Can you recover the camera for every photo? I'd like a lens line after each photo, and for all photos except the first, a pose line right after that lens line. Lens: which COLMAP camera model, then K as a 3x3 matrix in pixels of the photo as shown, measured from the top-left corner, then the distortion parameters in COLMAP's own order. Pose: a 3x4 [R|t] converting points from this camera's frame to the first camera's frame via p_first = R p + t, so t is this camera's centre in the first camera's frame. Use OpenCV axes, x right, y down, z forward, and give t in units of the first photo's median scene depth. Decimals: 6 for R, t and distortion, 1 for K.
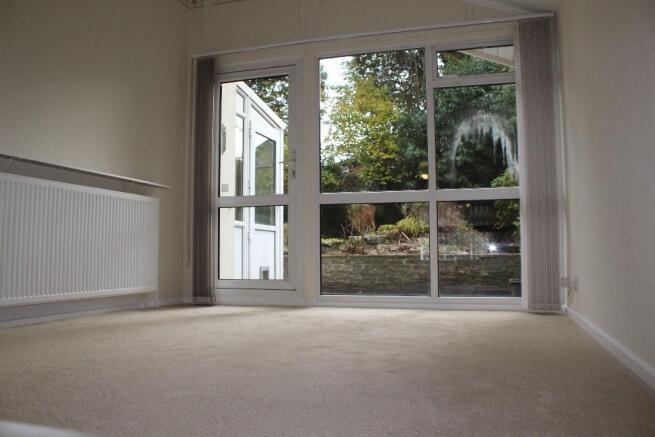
lens RADIAL K [[536.4, 0, 327.5], [0, 536.4, 218.5], [0, 0, 1]] dist [-0.094733, 0.003156]
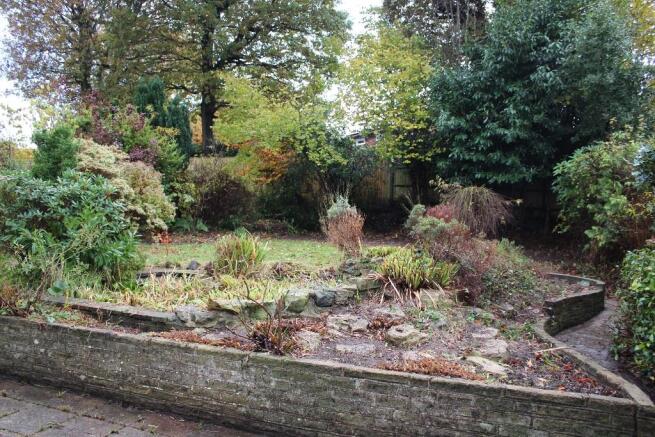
lens RADIAL K [[536.4, 0, 327.5], [0, 536.4, 218.5], [0, 0, 1]] dist [-0.094733, 0.003156]
pose [[0.995440, 0.029954, -0.090568, 0.069308], [-0.023777, 0.997366, 0.068524, -0.039548], [0.092382, -0.066058, 0.993530, 0.254215]]
